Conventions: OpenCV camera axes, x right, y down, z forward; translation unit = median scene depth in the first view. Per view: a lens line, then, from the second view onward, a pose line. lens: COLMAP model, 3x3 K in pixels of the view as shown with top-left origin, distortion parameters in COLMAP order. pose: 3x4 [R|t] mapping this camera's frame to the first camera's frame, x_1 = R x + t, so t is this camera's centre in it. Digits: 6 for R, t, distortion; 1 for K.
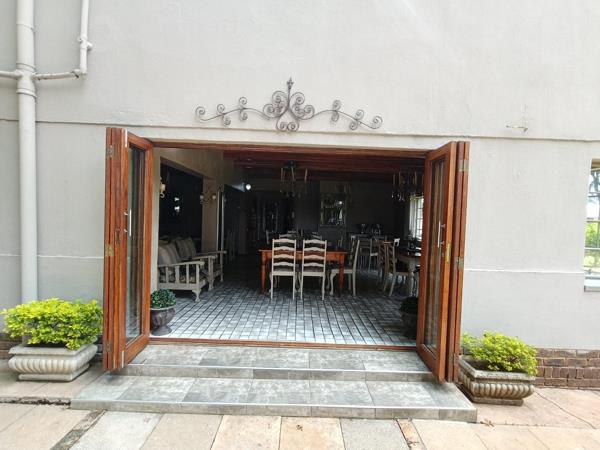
lens RADIAL K [[279.6, 0, 301.2], [0, 279.6, 226.4], [0, 0, 1]] dist [0.002082, 0.000357]
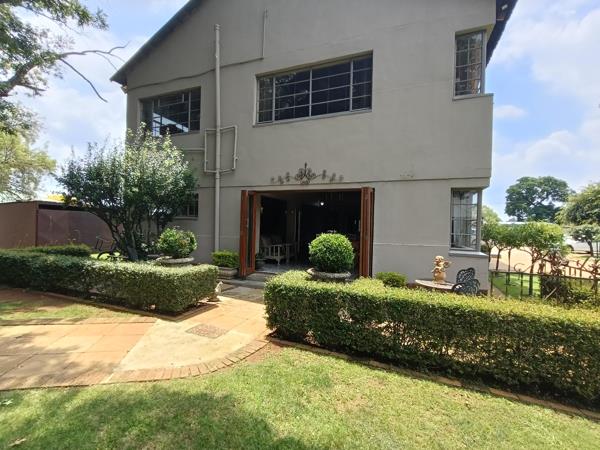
lens RADIAL K [[279.6, 0, 299.7], [0, 279.6, 224.8], [0, 0, 1]] dist [0.002082, 0.000357]
pose [[0.922944, -0.011425, -0.384765, 0.826043], [-0.006501, 0.998954, -0.045255, 0.112295], [0.384879, 0.044270, 0.921905, -1.207078]]
